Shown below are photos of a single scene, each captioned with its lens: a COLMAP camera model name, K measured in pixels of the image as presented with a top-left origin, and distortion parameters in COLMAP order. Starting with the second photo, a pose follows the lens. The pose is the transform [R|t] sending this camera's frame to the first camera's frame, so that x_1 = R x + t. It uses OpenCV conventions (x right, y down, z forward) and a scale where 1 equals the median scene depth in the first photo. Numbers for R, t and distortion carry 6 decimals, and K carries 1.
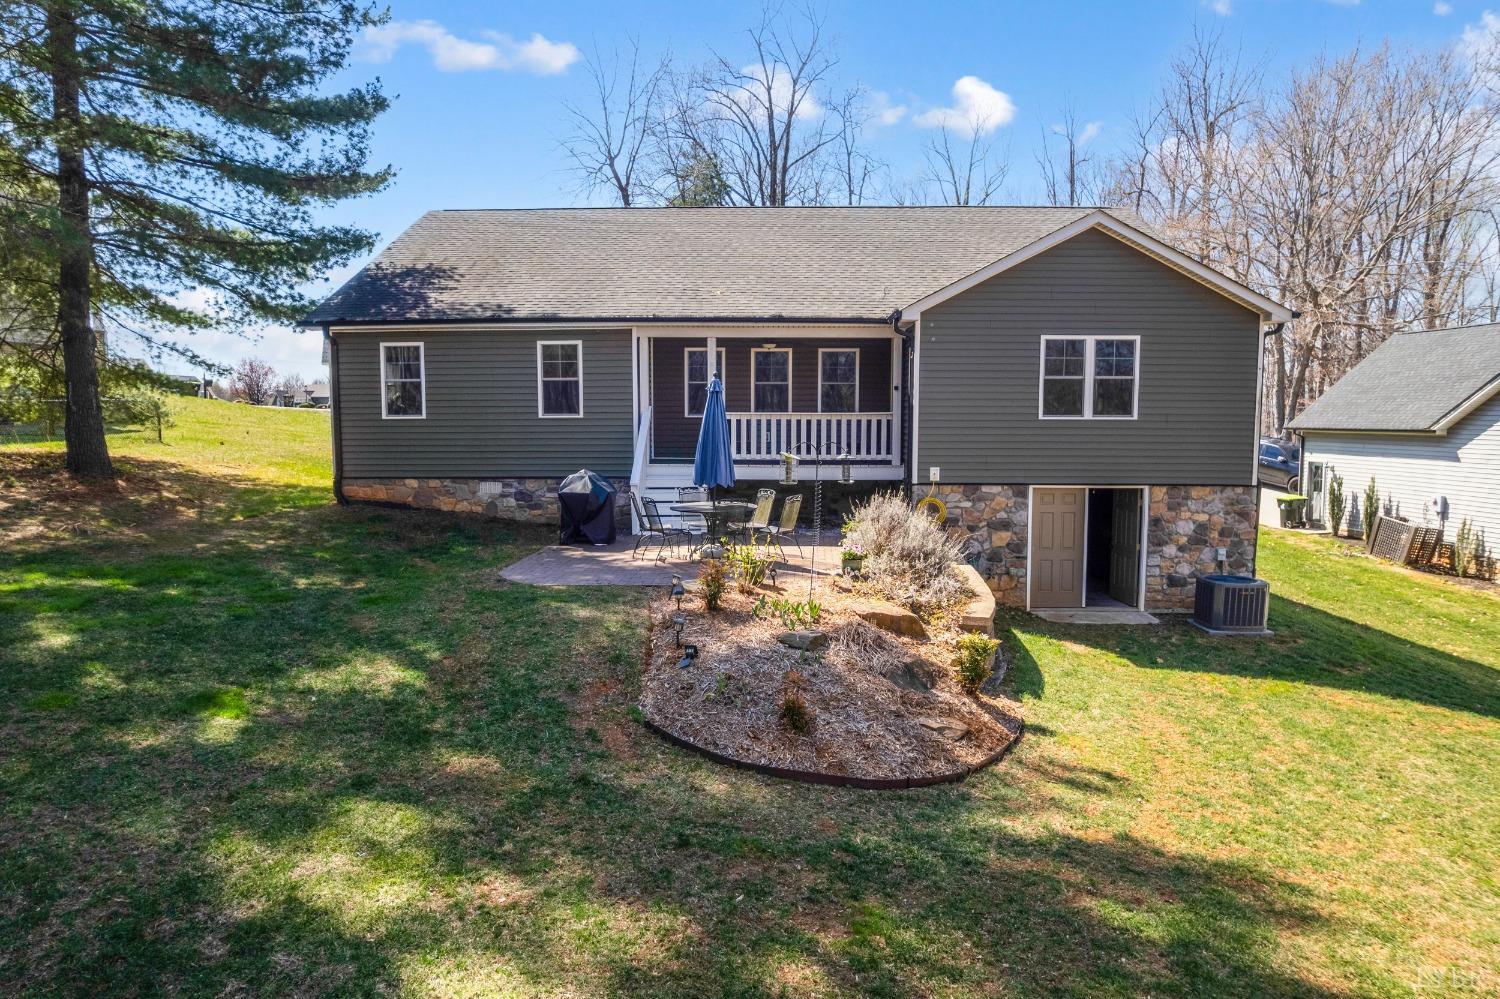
lens RADIAL K [[956.3, 0, 750.0], [0, 956.3, 499.5], [0, 0, 1]] dist [-0.035829, 0.002766]
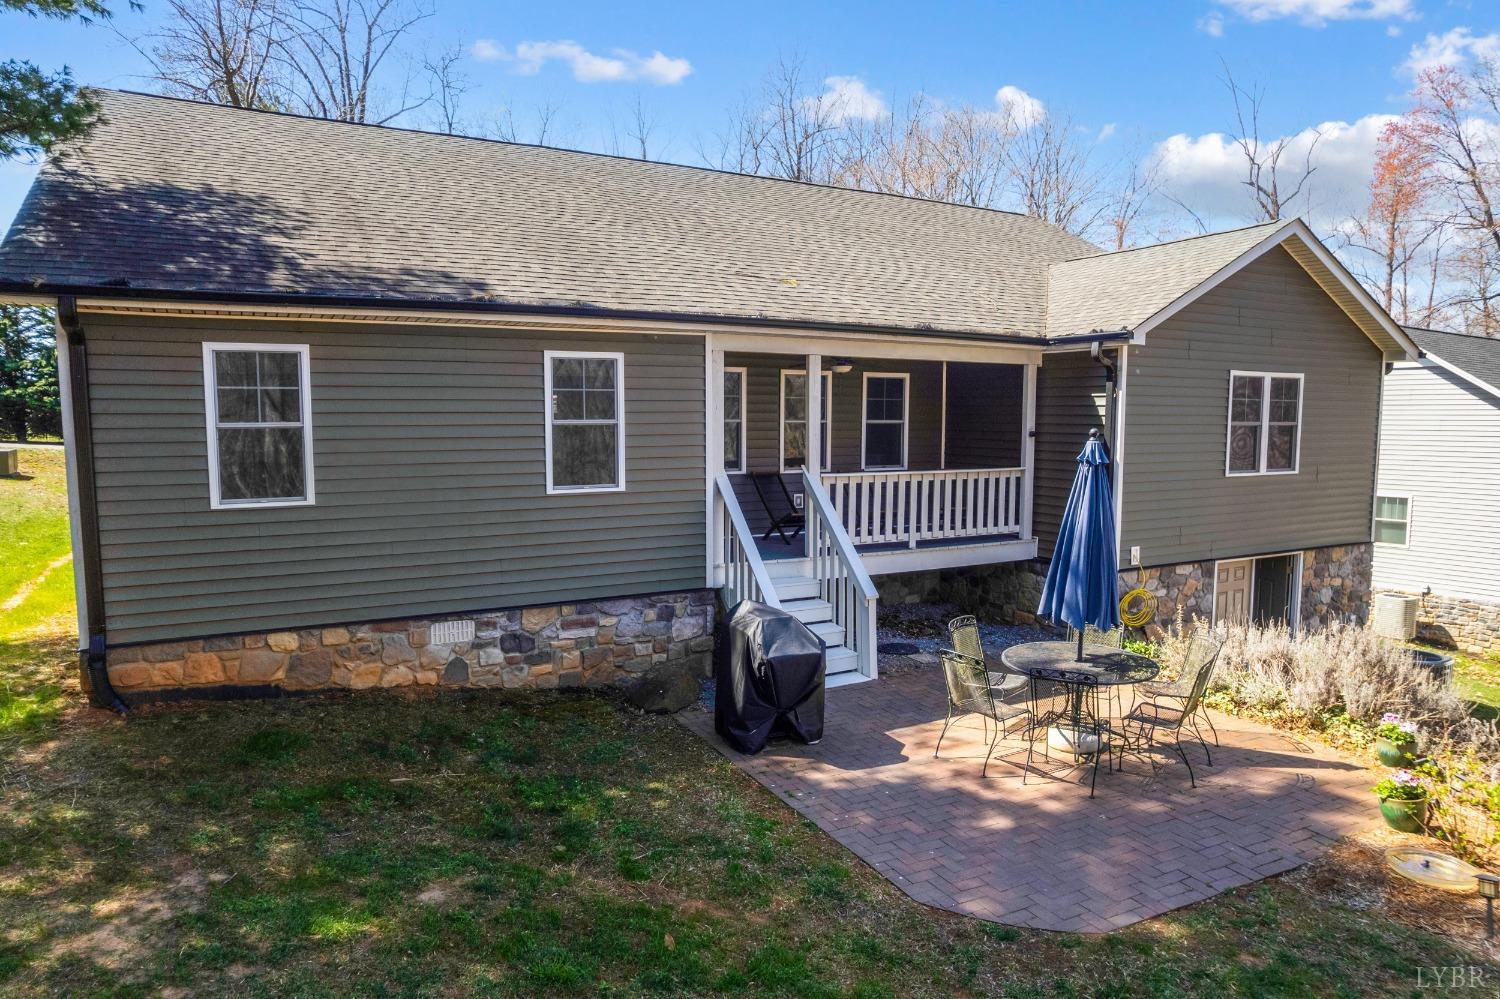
lens RADIAL K [[956.3, 0, 750.0], [0, 956.3, 499.5], [0, 0, 1]] dist [-0.035829, 0.002766]
pose [[0.860995, -0.043418, 0.506756, -0.396459], [0.043533, 0.998984, 0.011627, -0.084144], [-0.506747, 0.012050, 0.862011, 0.482999]]
